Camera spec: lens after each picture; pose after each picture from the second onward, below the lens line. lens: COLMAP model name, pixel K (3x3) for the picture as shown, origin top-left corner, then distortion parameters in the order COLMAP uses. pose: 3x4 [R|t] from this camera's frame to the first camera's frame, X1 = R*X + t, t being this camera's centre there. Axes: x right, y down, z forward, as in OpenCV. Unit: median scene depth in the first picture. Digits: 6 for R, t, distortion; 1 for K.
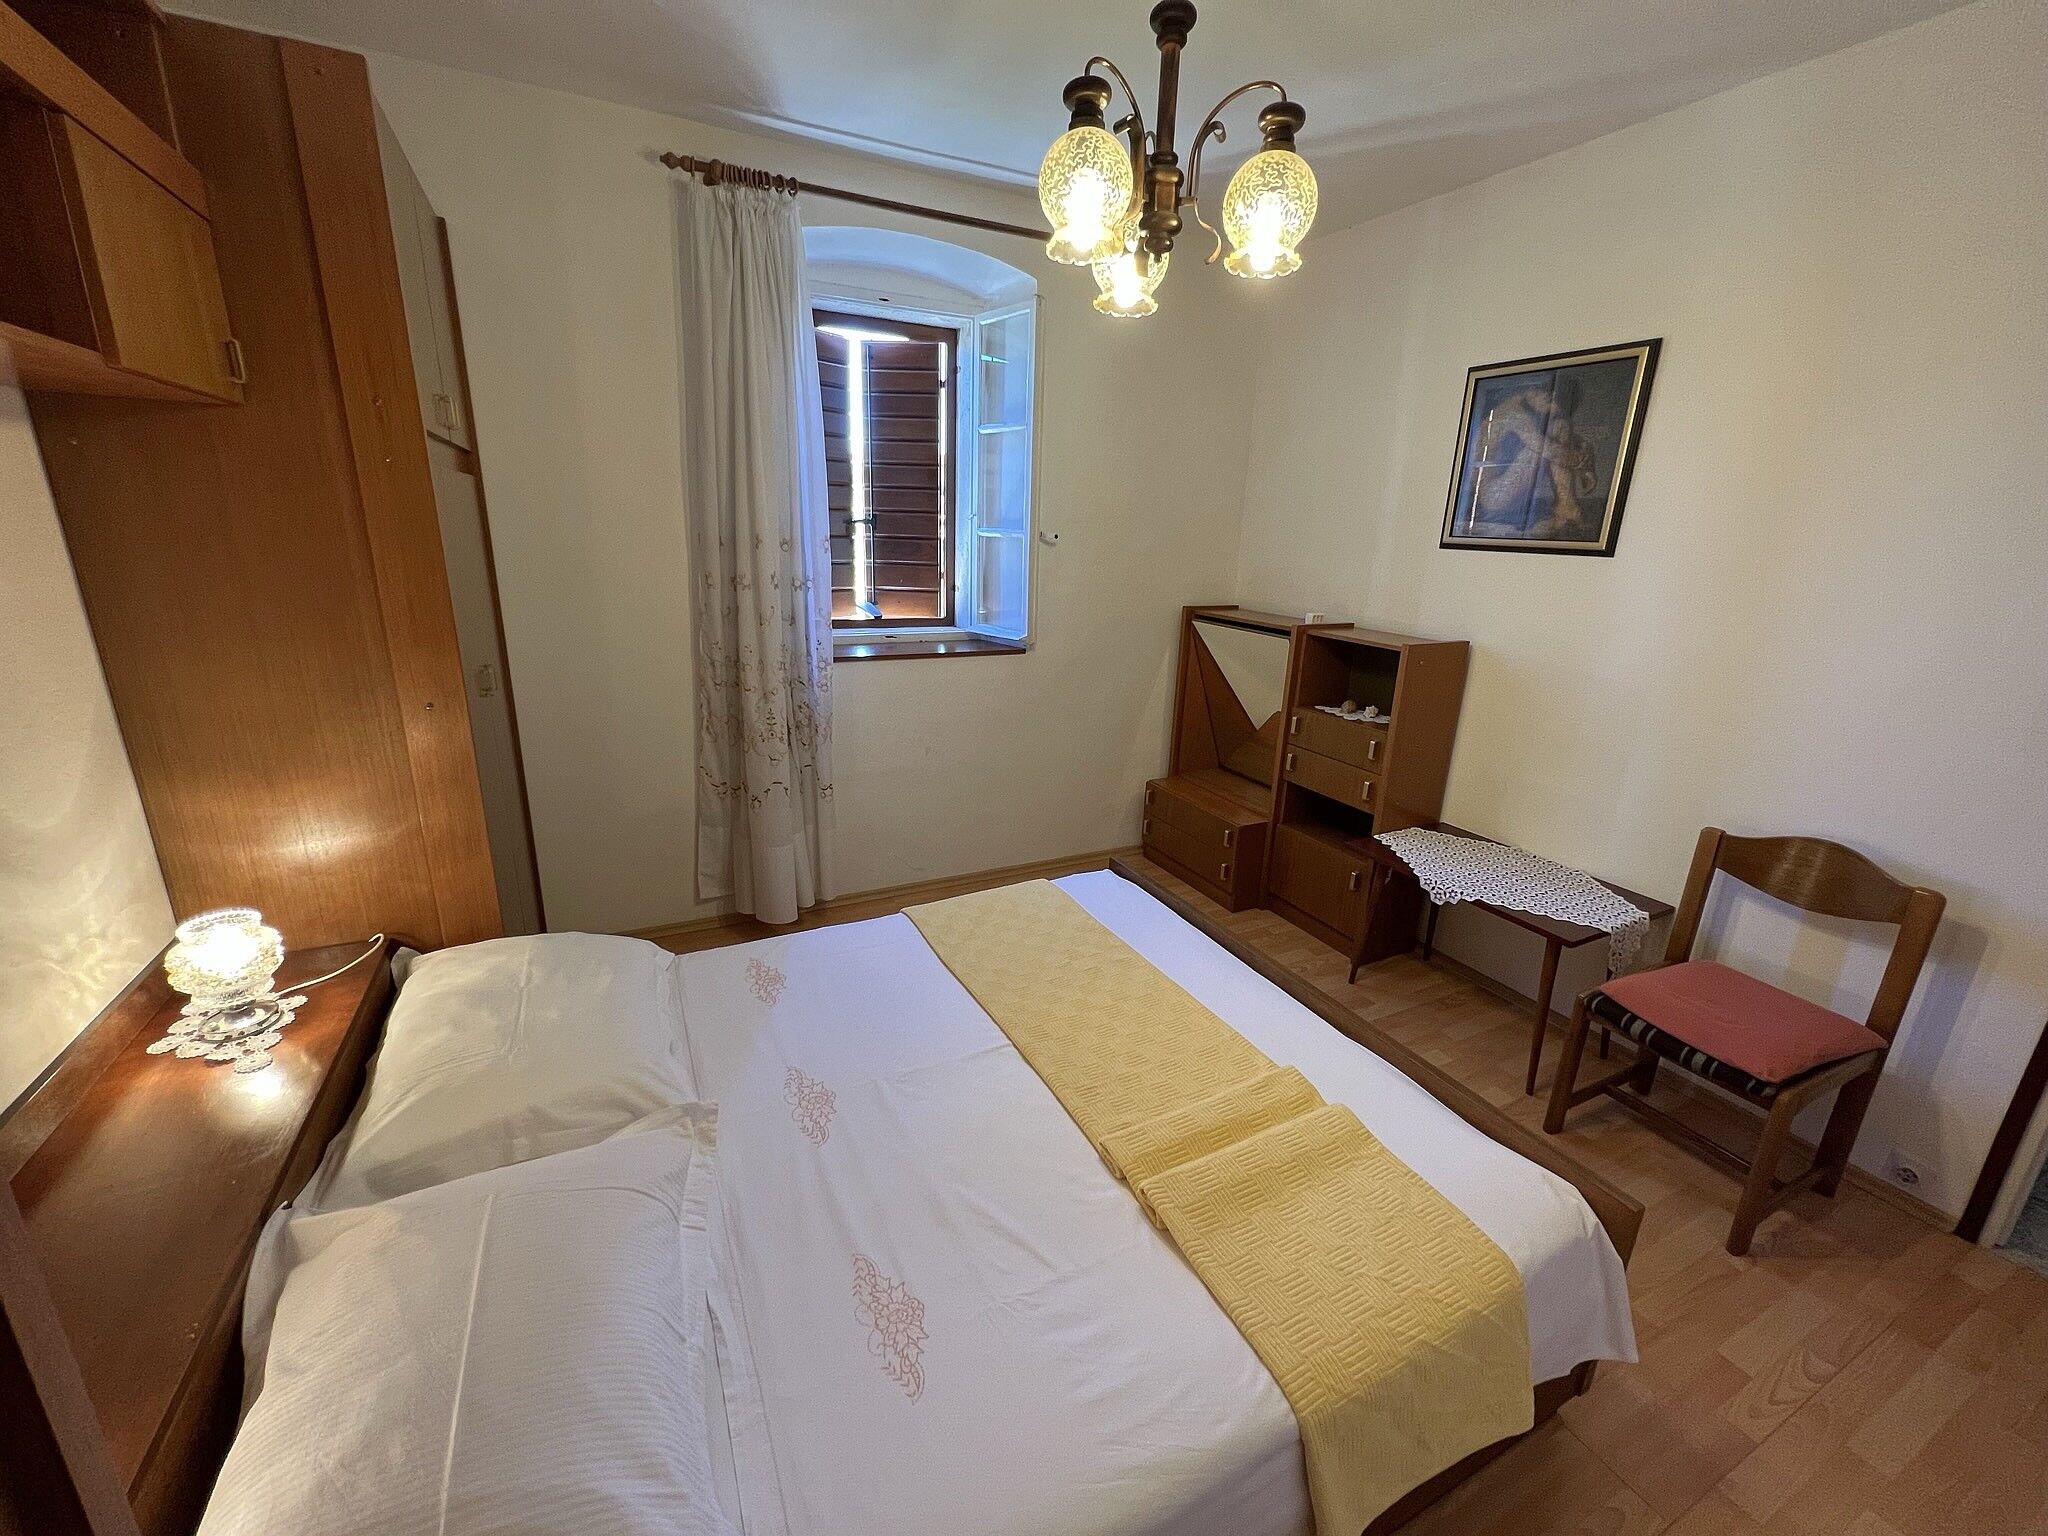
lens RADIAL K [[825.2, 0, 1024.3], [0, 825.2, 763.0], [0, 0, 1]] dist [-0.007678, 0.000073]
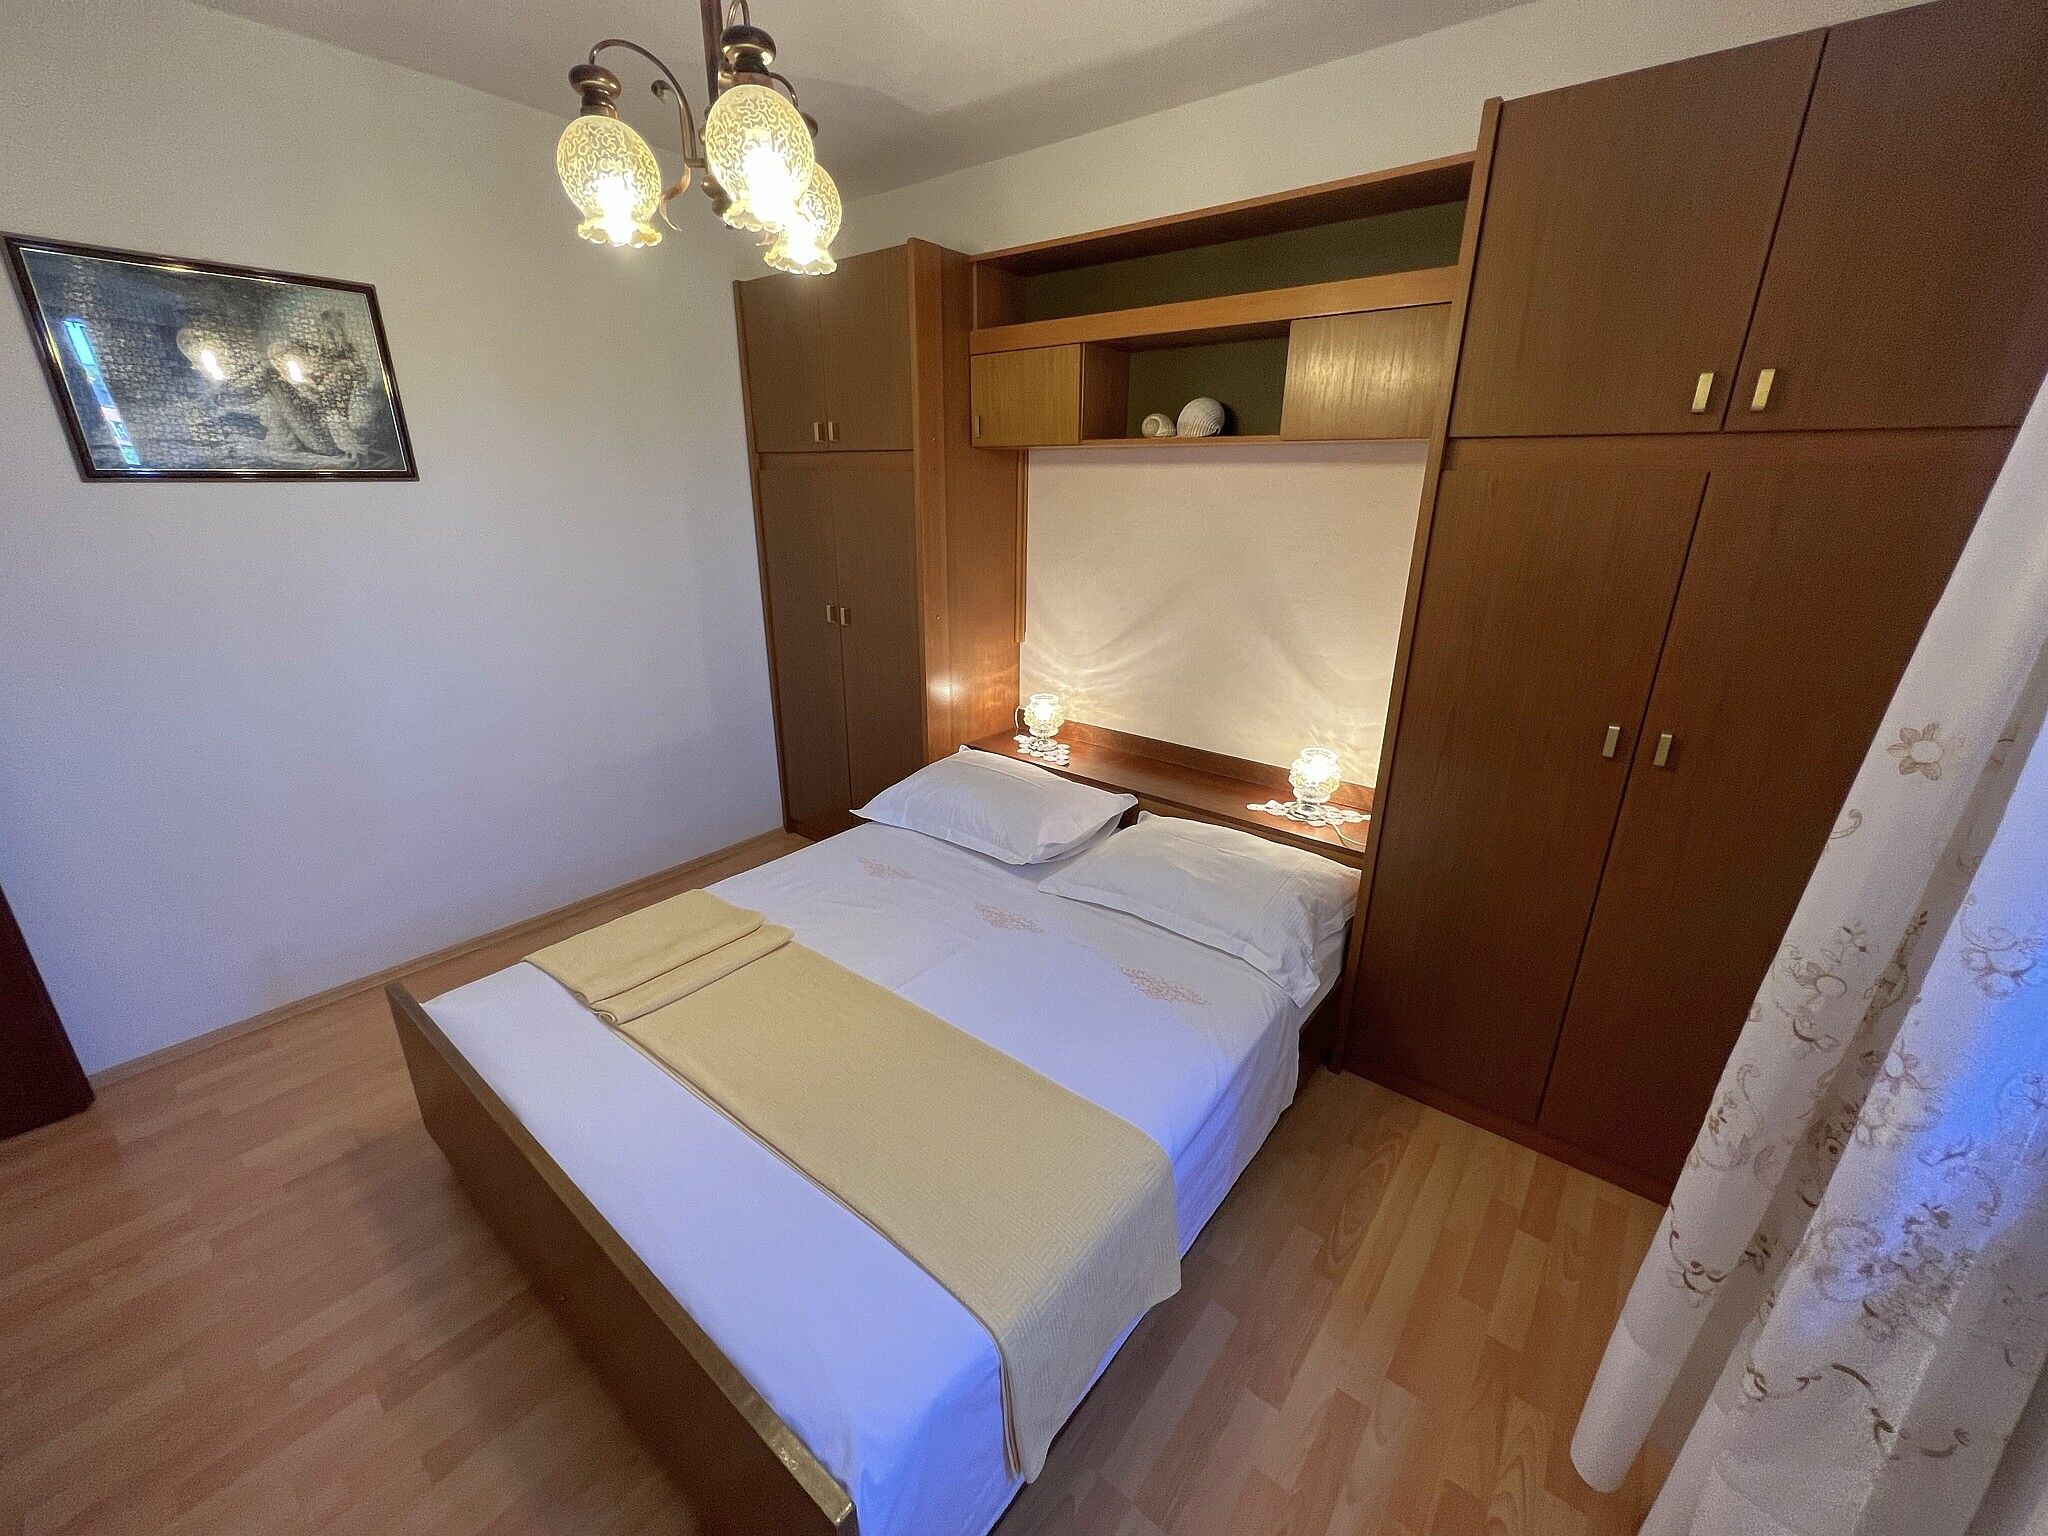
lens RADIAL K [[823.1, 0, 1024.0], [0, 823.1, 768.0], [0, 0, 1]] dist [-0.007733, 0.003499]
pose [[-0.911754, 0.092670, -0.400147, 0.153454], [-0.153267, 0.827088, 0.540772, -0.347683], [0.381070, 0.554380, -0.739897, 1.149961]]
